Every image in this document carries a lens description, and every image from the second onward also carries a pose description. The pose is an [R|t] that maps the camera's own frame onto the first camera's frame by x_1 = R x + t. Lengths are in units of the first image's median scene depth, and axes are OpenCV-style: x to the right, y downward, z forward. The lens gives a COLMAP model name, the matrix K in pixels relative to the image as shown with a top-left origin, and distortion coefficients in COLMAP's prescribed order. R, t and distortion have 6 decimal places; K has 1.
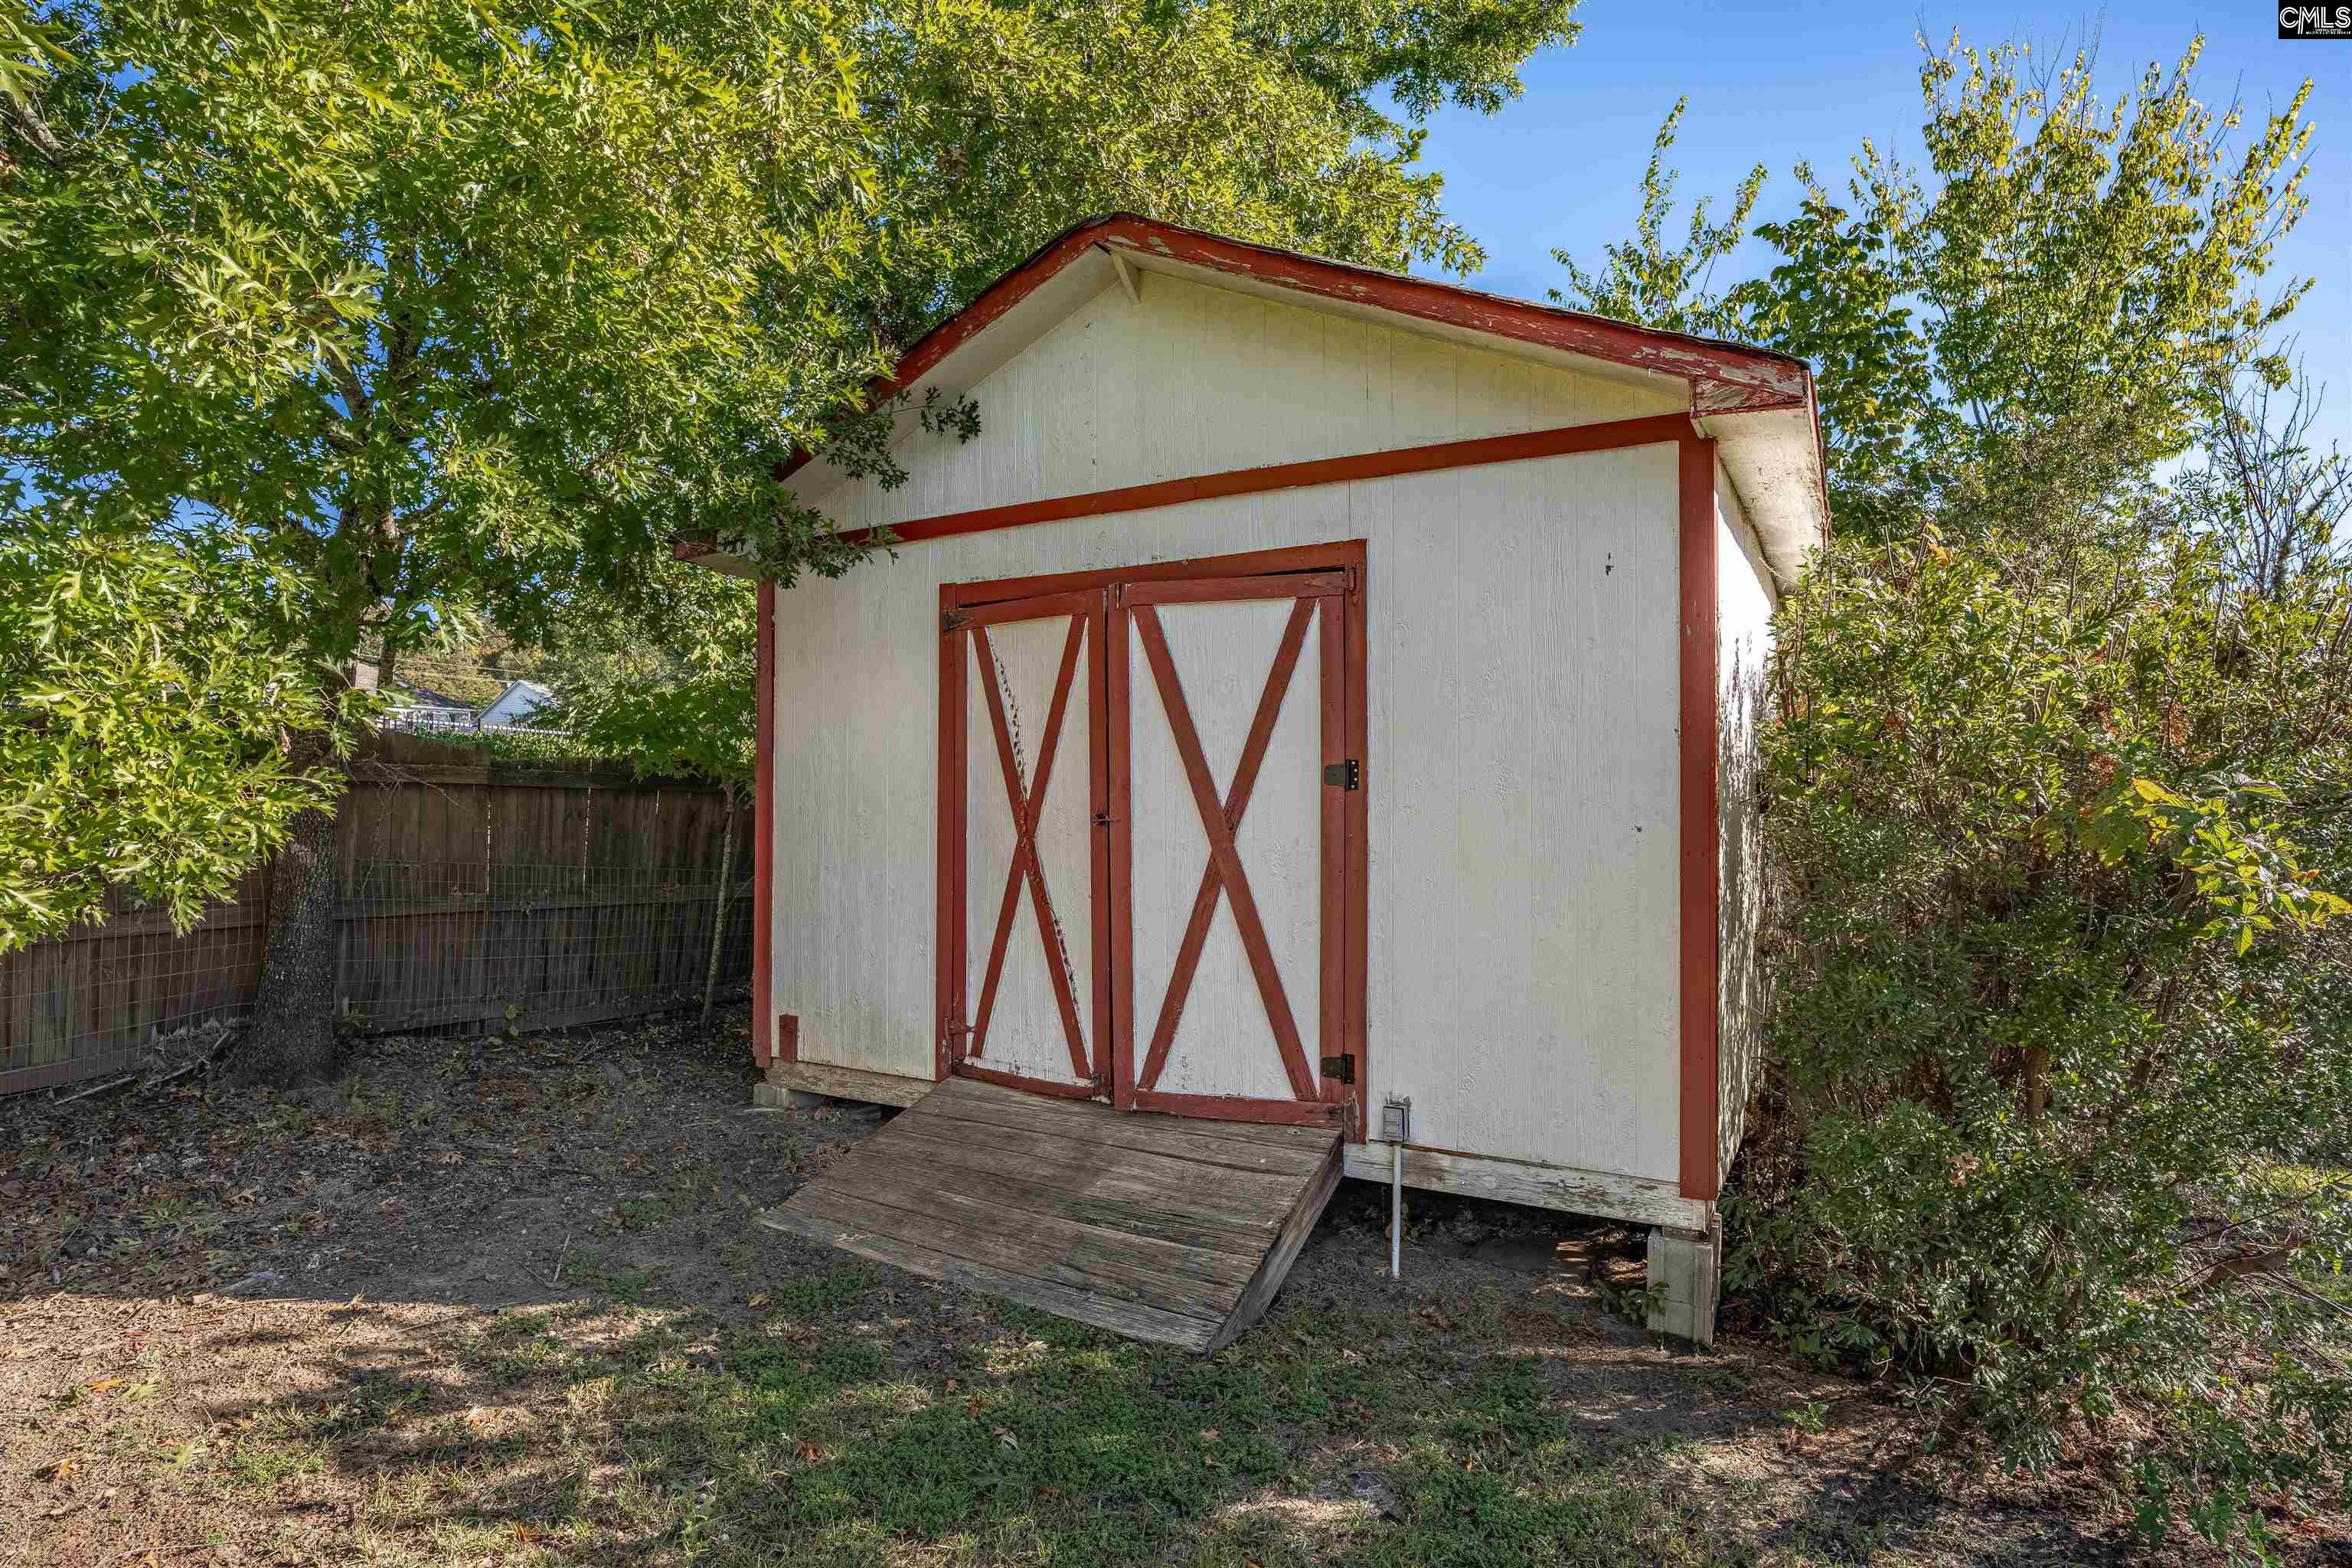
lens RADIAL K [[1261.4, 0, 1176.0], [0, 1261.4, 784.0], [0, 0, 1]] dist [-0.030321, -0.000449]
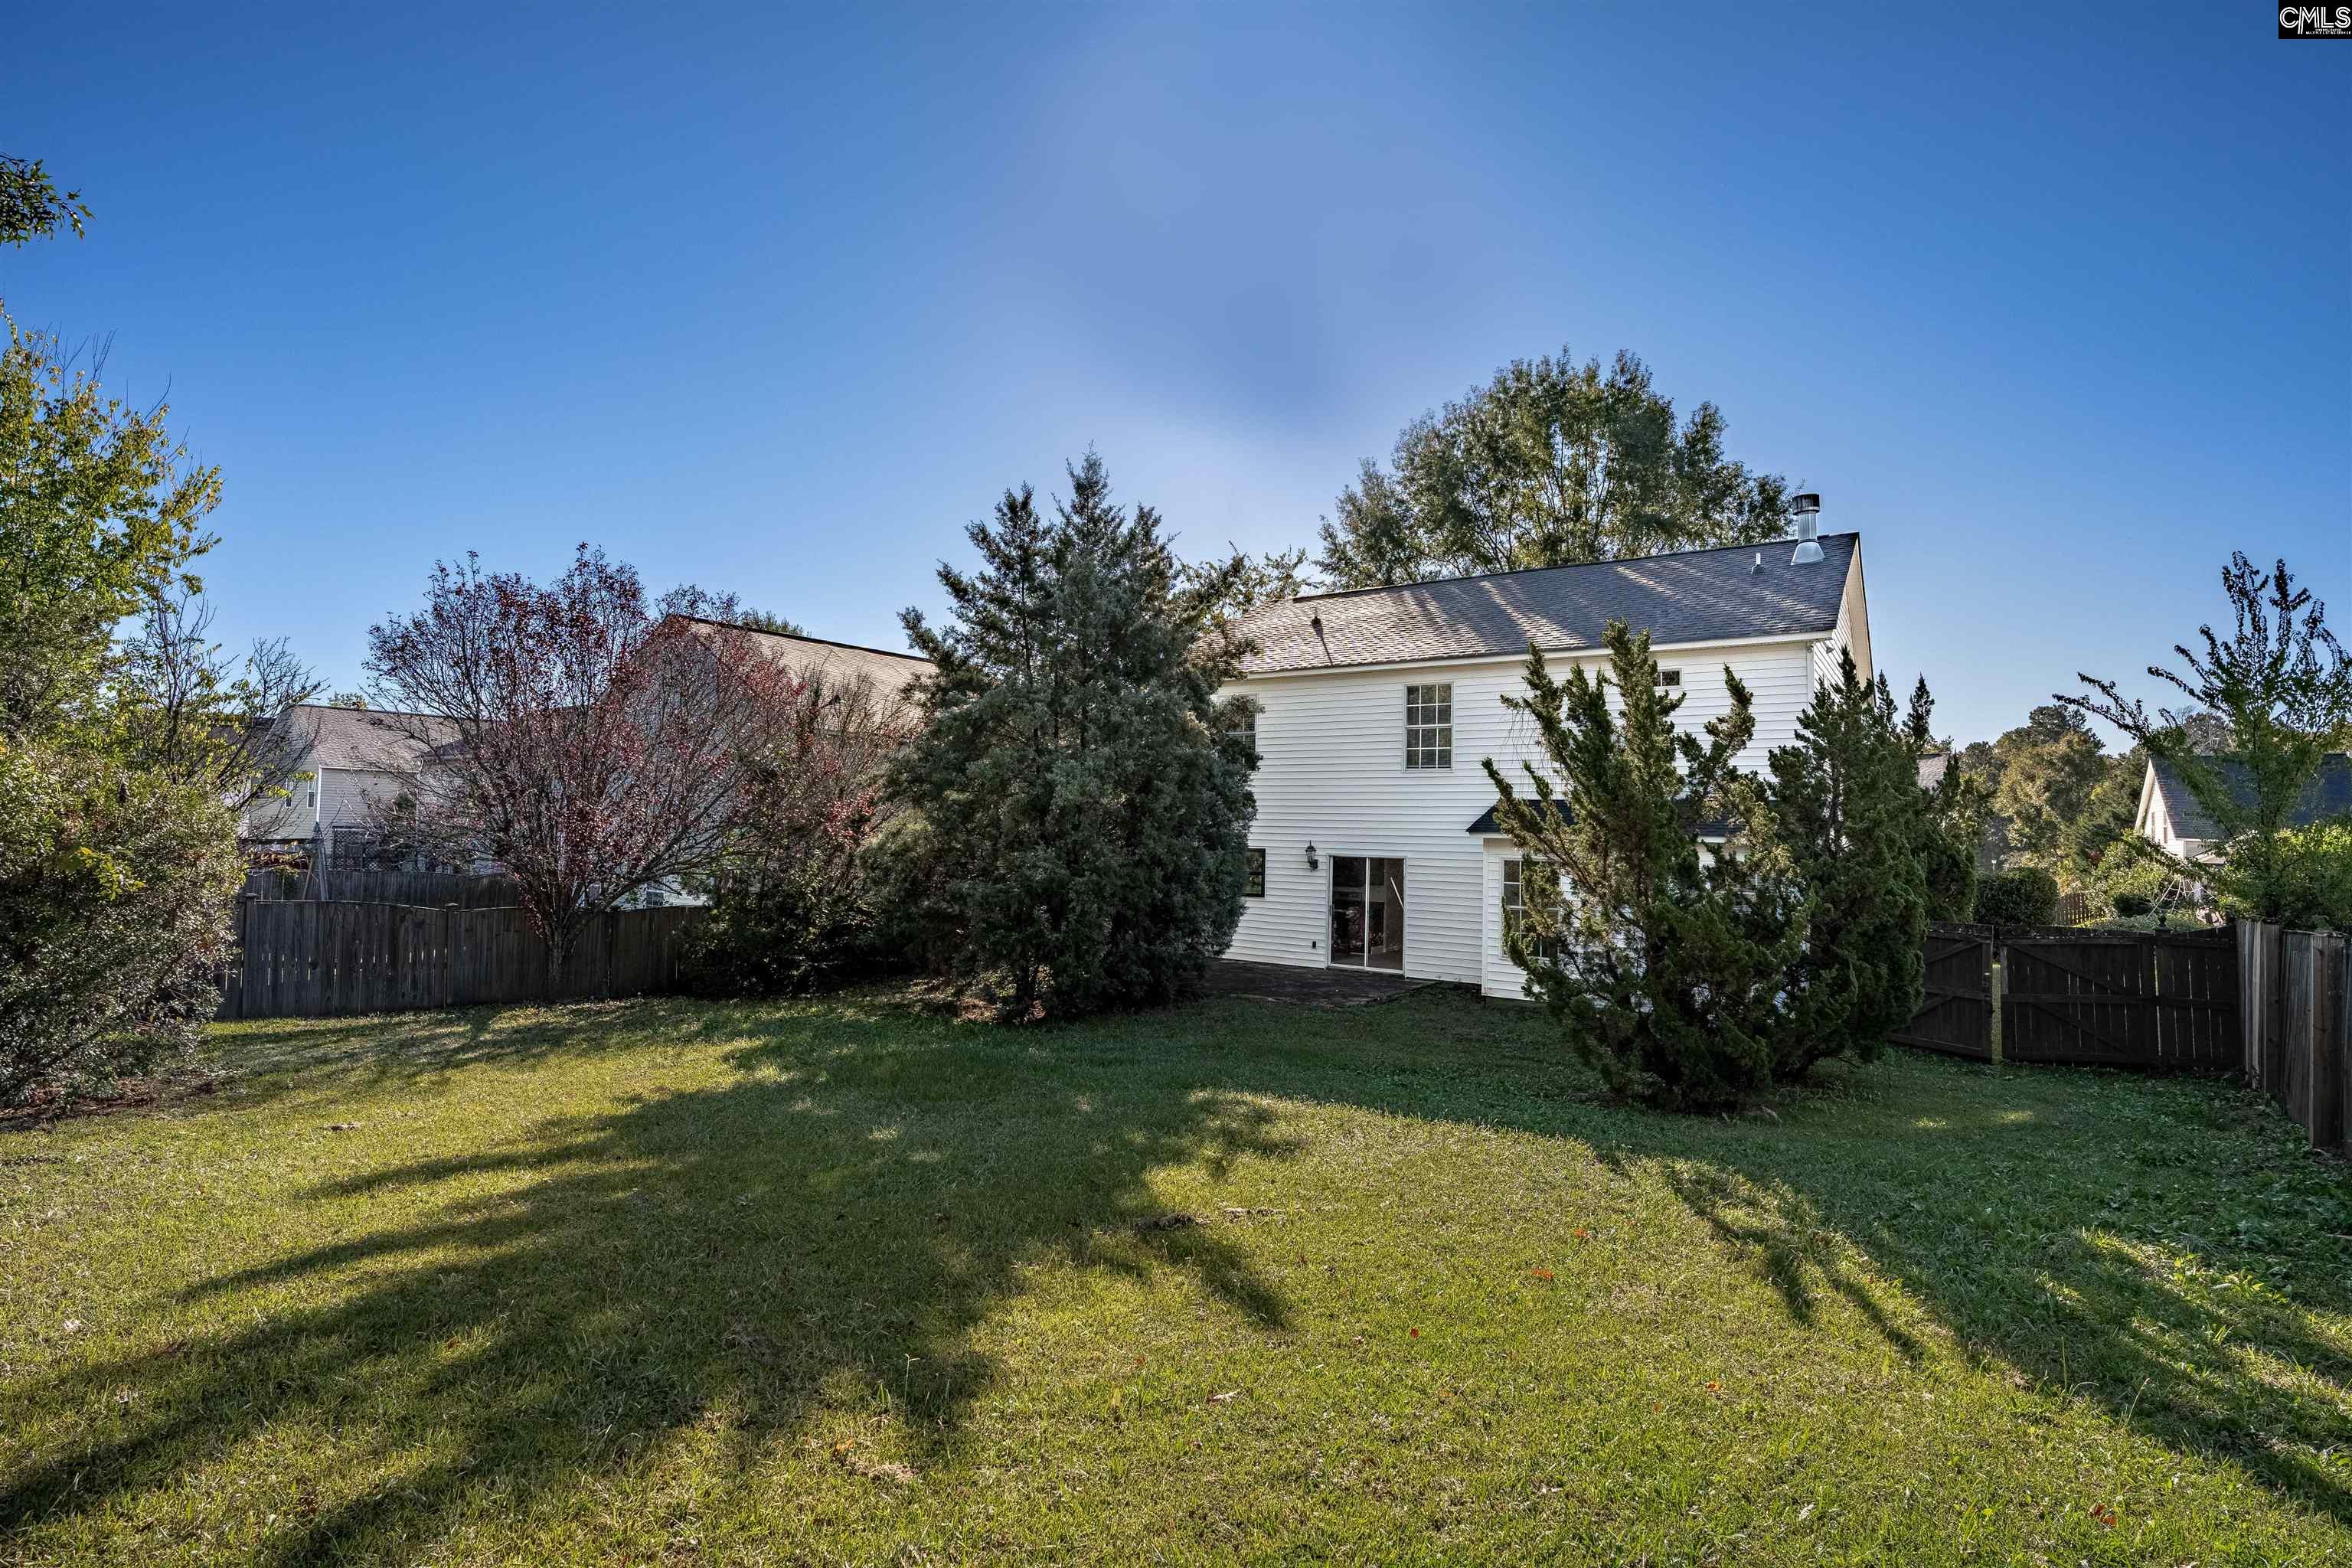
lens RADIAL K [[1098.4, 0, 1171.8], [0, 1098.4, 787.3], [0, 0, 1]] dist [-0.027367, 0.001805]
pose [[0.110510, 0.057080, 0.992235, -0.676596], [-0.040878, 0.997766, -0.052845, -0.052295], [-0.993034, -0.034721, 0.112596, -0.854615]]
